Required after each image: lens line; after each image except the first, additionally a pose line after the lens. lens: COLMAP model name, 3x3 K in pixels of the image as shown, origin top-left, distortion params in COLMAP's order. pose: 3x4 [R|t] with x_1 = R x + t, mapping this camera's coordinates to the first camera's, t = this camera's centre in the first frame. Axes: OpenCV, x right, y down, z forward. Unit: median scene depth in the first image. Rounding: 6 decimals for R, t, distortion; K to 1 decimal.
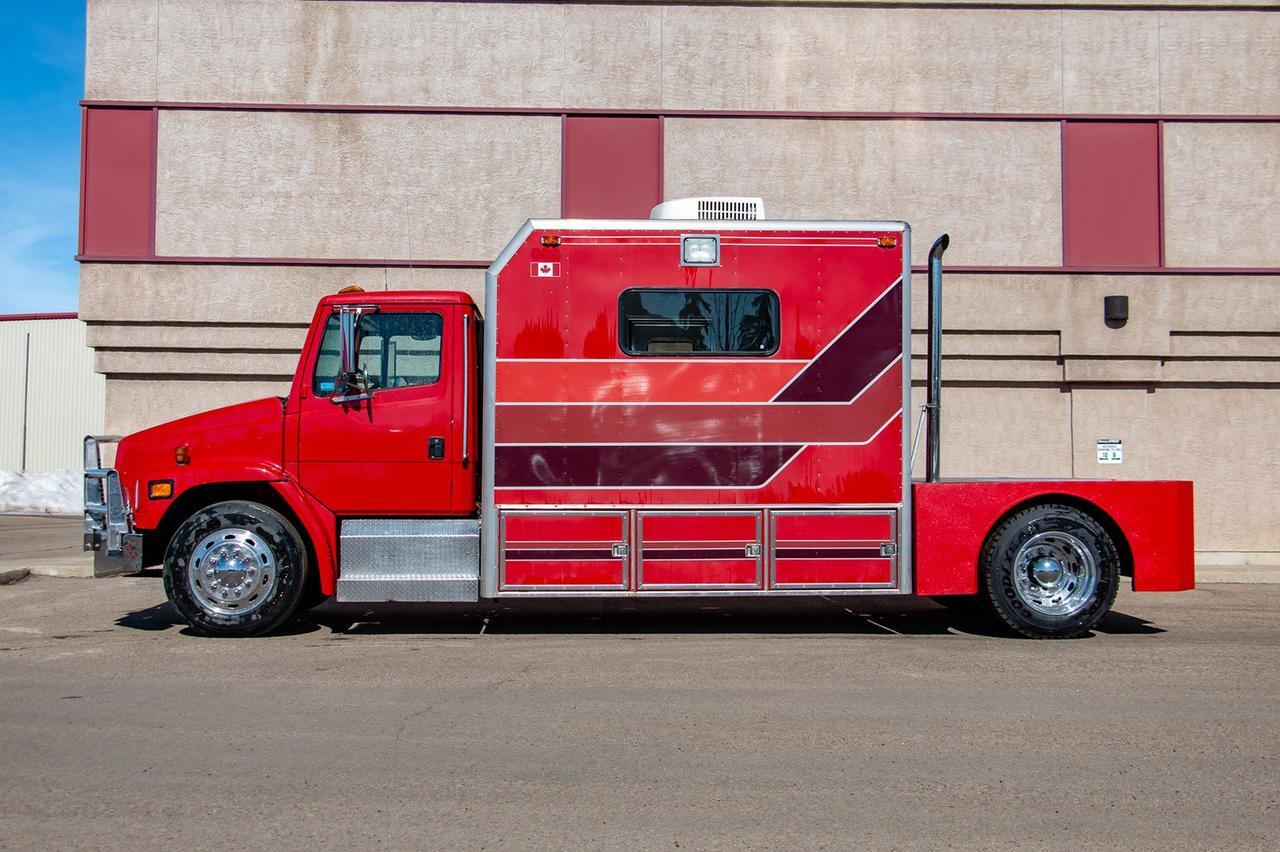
lens RADIAL K [[1493.4, 0, 647.6], [0, 1493.4, 397.7], [0, 0, 1]] dist [0.021876, 0.022555]
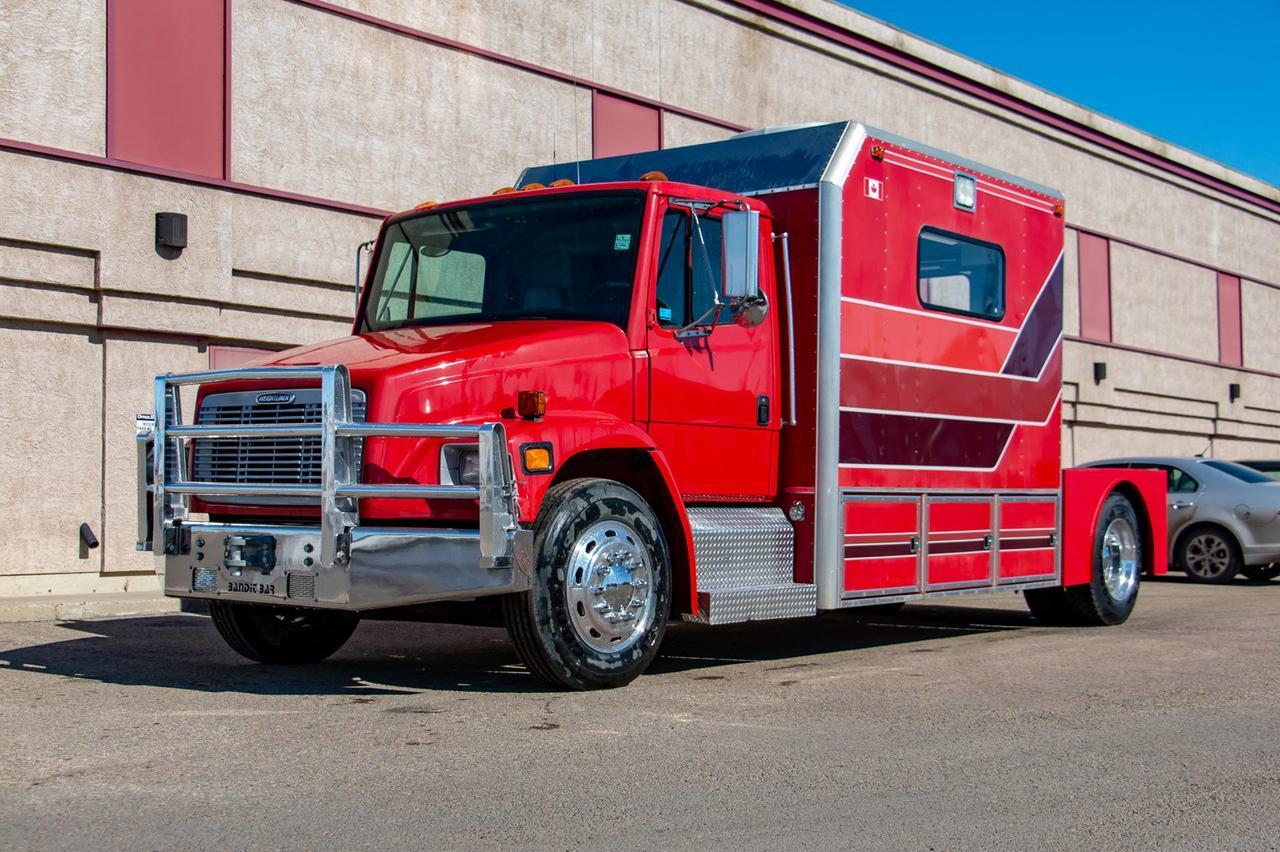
lens RADIAL K [[1670.0, 0, 640.0], [0, 1670.0, 426.0], [0, 0, 1]] dist [0.016256, 0.033765]
pose [[0.661723, 0.034687, 0.748945, -0.787850], [-0.040931, 0.999111, -0.010109, 0.051724], [-0.748630, -0.023966, 0.662555, 0.496698]]
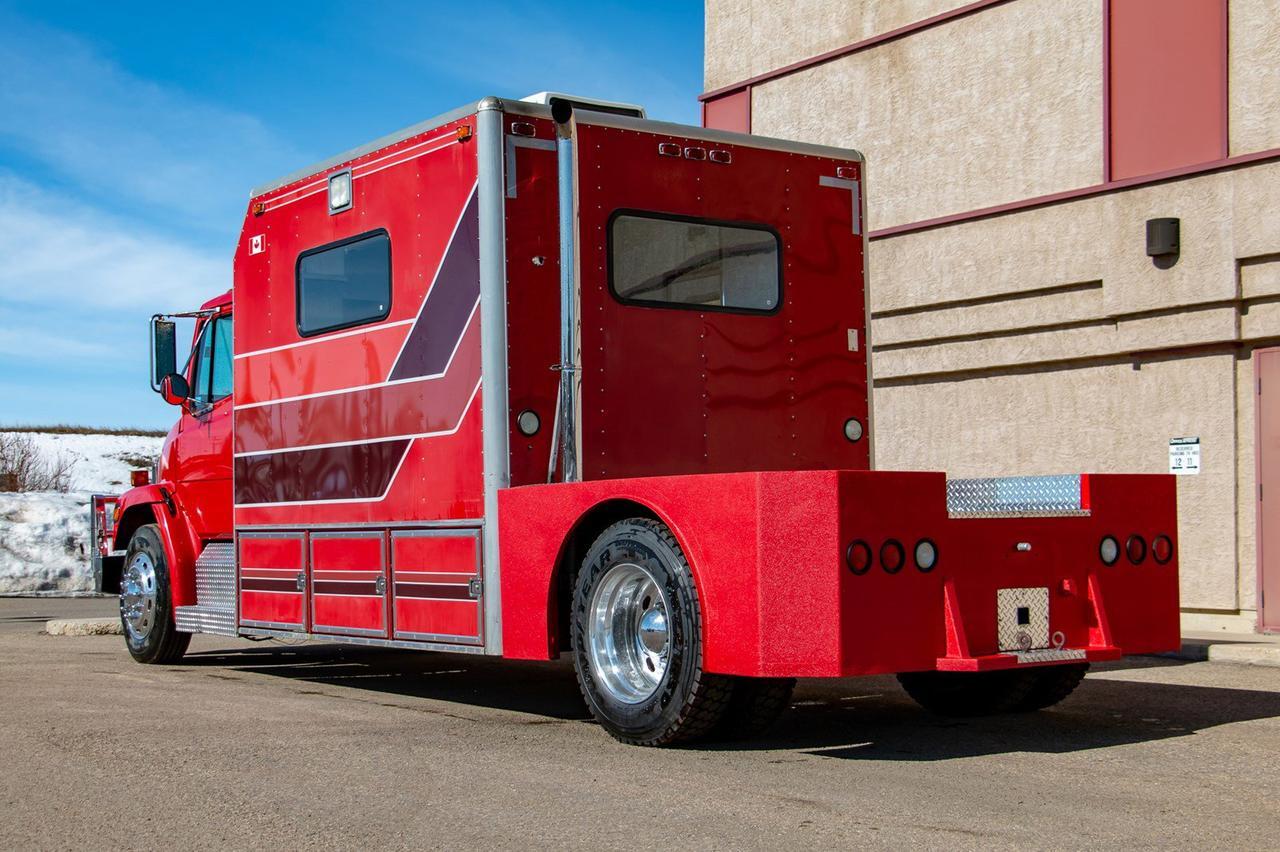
lens RADIAL K [[1841.5, 0, 640.0], [0, 1841.5, 426.0], [0, 0, 1]] dist [0.019149, 0.038561]
pose [[0.530471, -0.054577, -0.845944, 0.895829], [0.052337, 0.998130, -0.031576, 0.058402], [0.846086, -0.027524, 0.532336, 0.616564]]
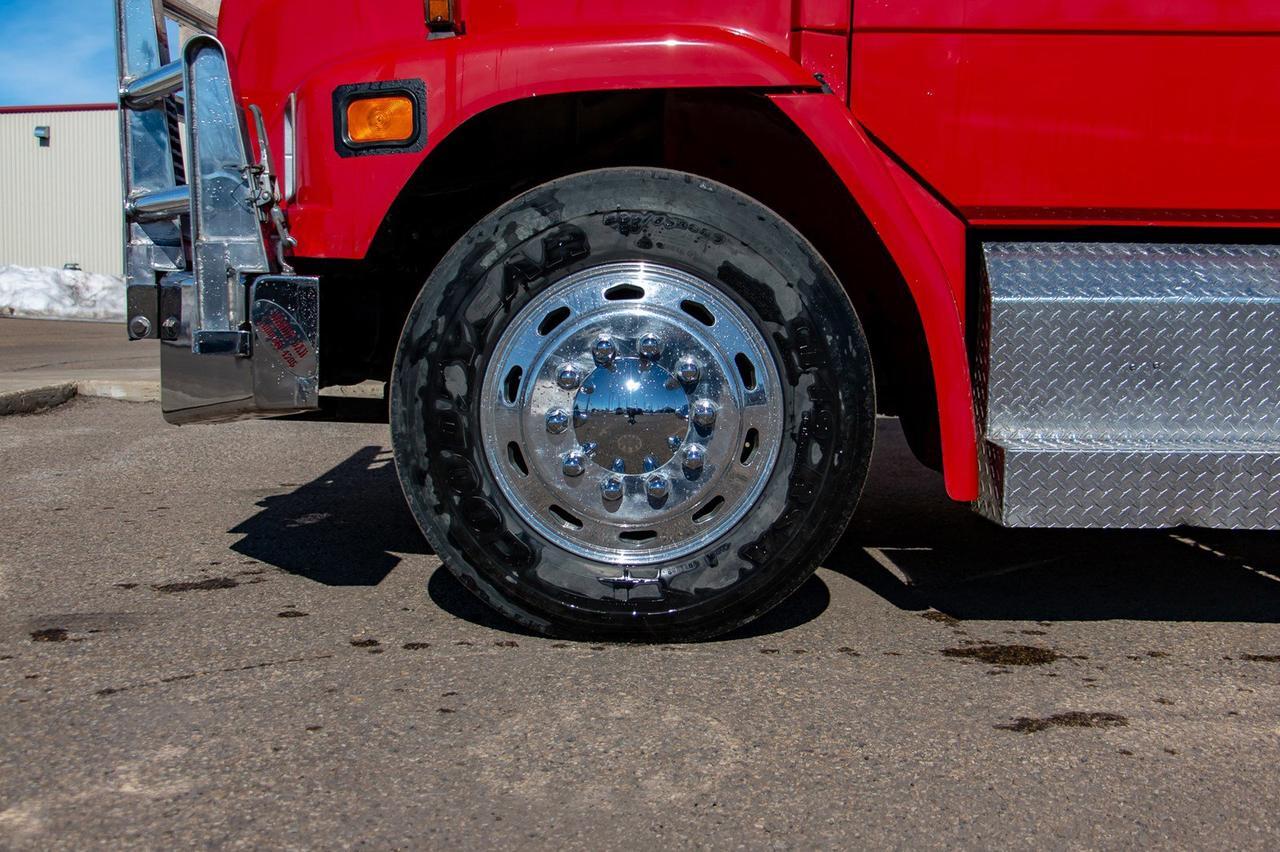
lens RADIAL K [[1364.7, 0, 640.0], [0, 1364.7, 426.0], [0, 0, 1]] dist [0.000829, 0.000772]
pose [[0.998939, 0.014960, -0.043565, -0.256500], [-0.008668, 0.989948, 0.141169, 0.079144], [0.045239, -0.140642, 0.989027, 0.721132]]
